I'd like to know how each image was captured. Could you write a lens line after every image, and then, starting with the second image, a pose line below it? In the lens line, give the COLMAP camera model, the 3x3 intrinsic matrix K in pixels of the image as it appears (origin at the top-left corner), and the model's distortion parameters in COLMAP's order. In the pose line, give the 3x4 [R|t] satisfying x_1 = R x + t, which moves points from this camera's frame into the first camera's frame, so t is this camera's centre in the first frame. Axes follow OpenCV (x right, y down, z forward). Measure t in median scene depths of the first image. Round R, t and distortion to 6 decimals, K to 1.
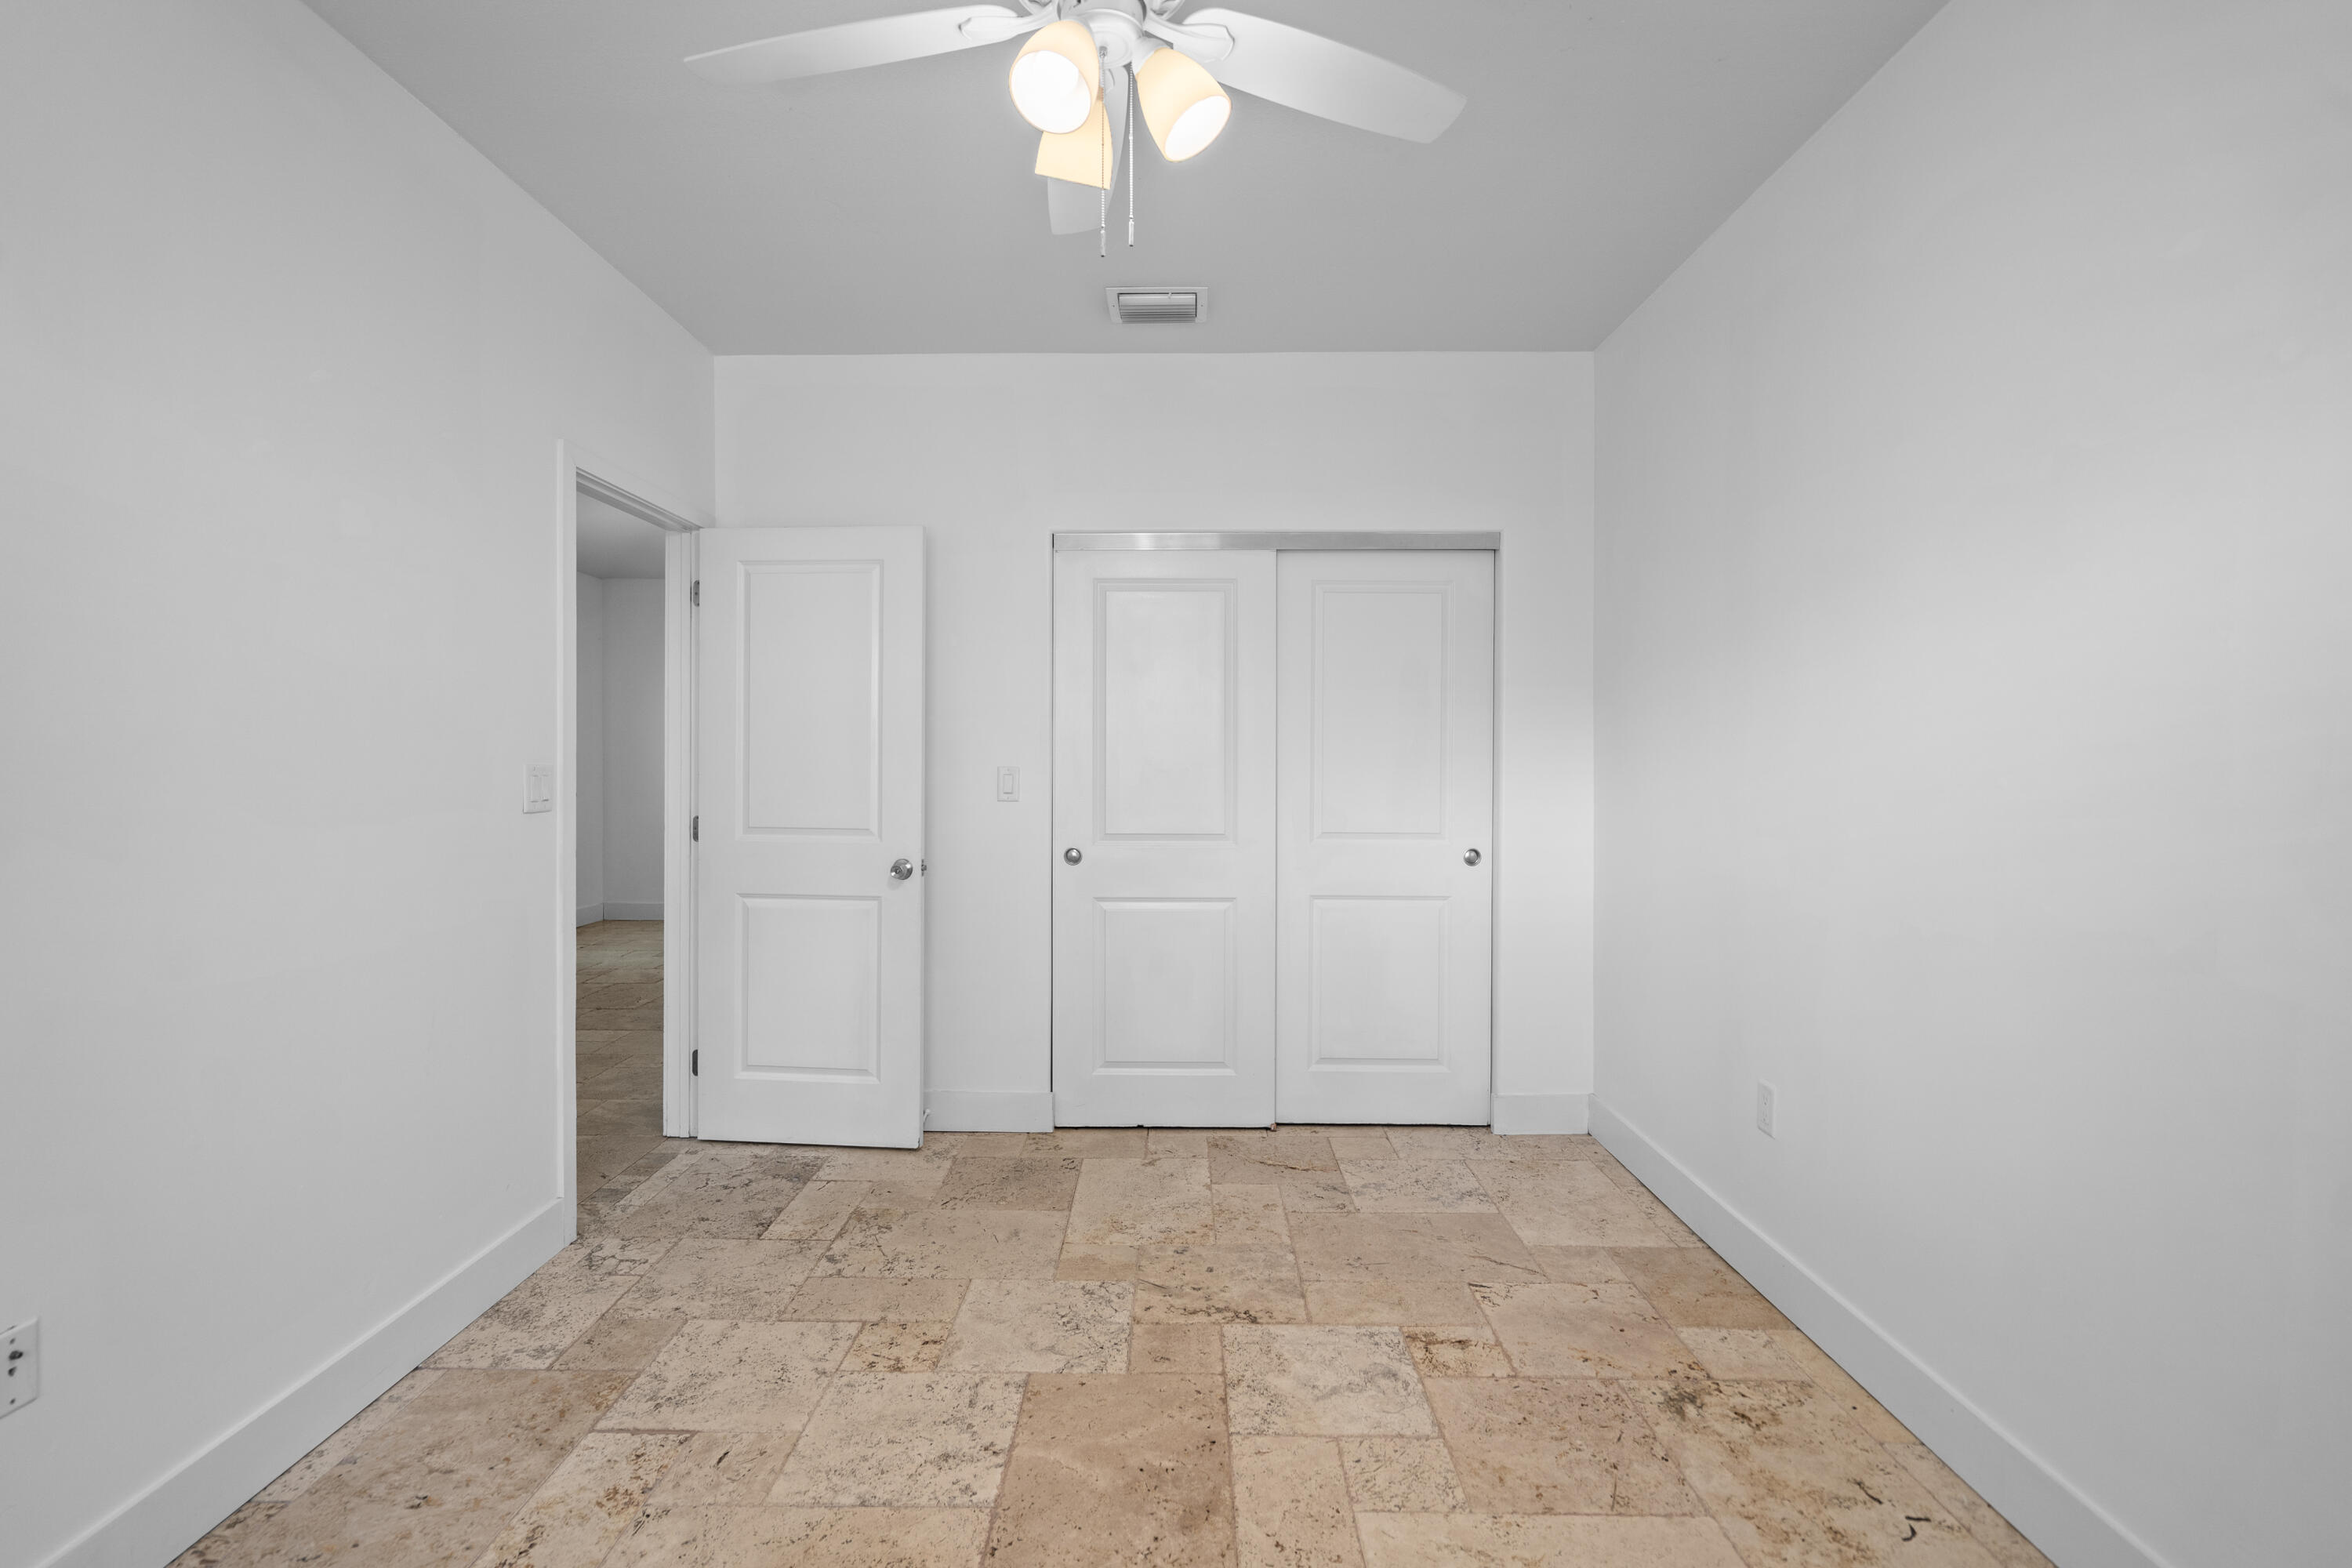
lens RADIAL K [[1070.3, 0, 1165.9], [0, 1070.3, 765.3], [0, 0, 1]] dist [-0.004611, 0.001163]
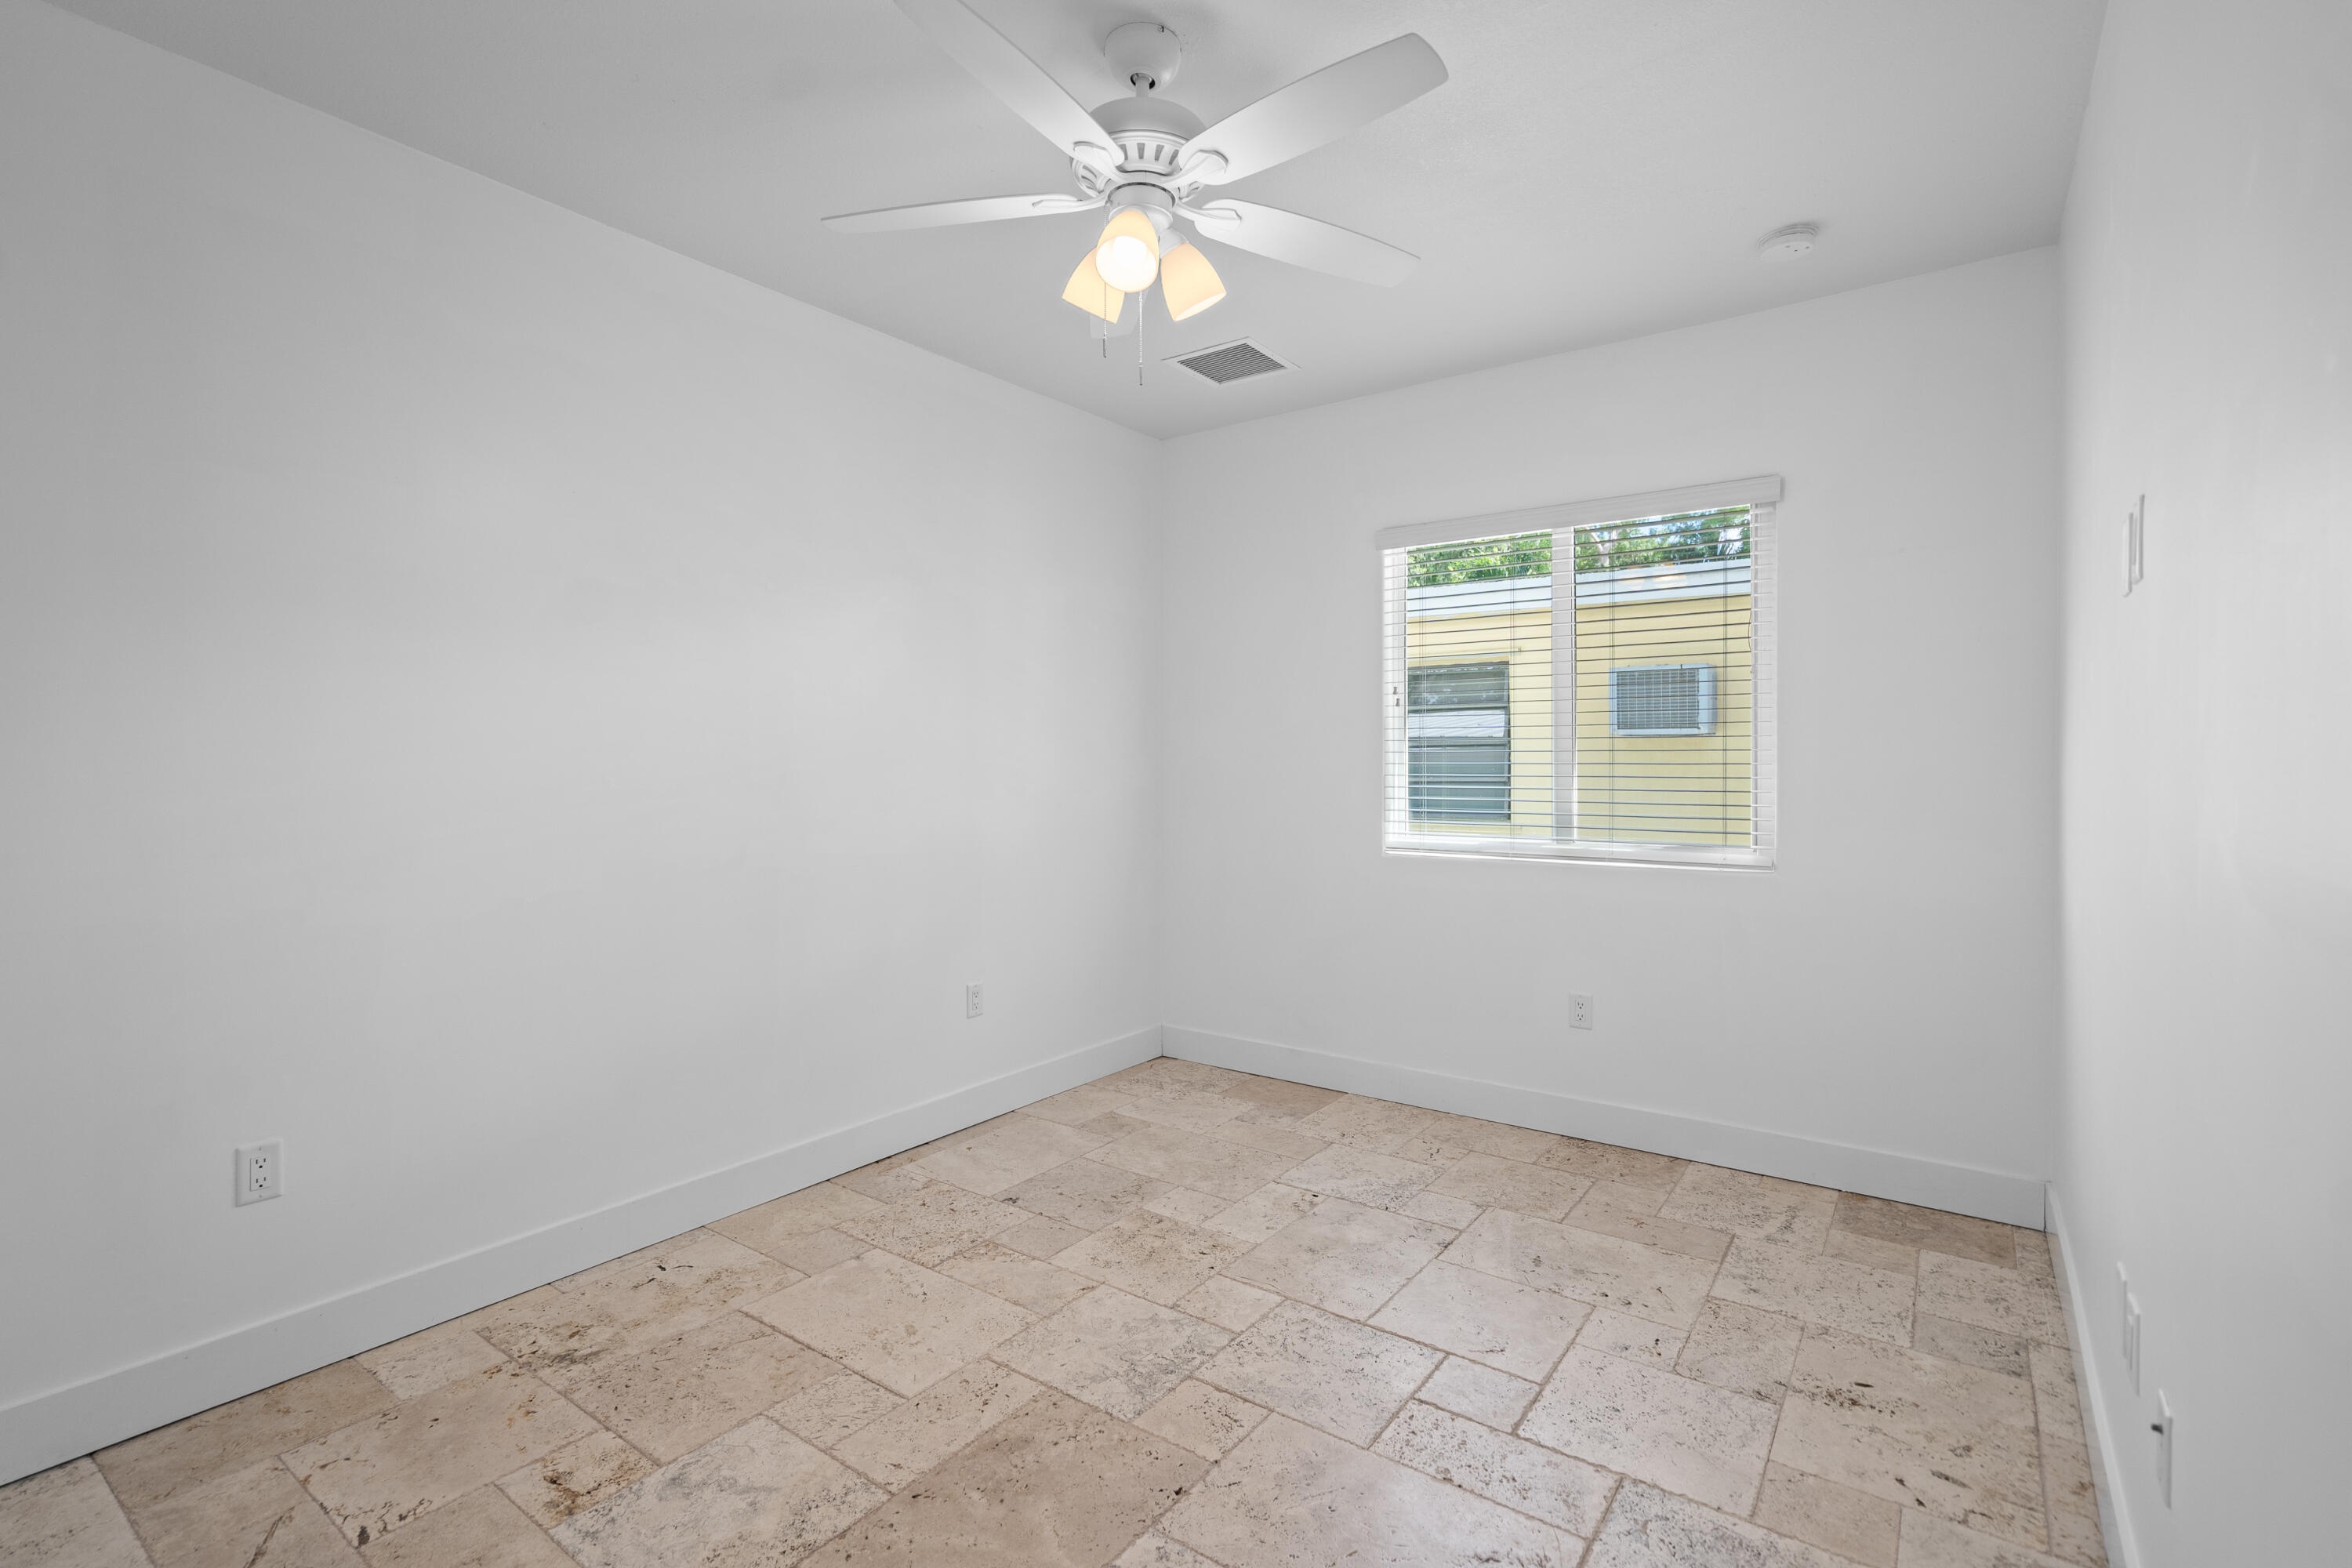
lens RADIAL K [[1070.3, 0, 1162.9], [0, 1070.3, 797.7], [0, 0, 1]] dist [-0.004611, 0.001163]
pose [[-0.809467, -0.019189, 0.586852, -0.639552], [0.005433, 0.999178, 0.040164, -0.012324], [-0.587141, 0.035700, -0.808697, 1.539412]]
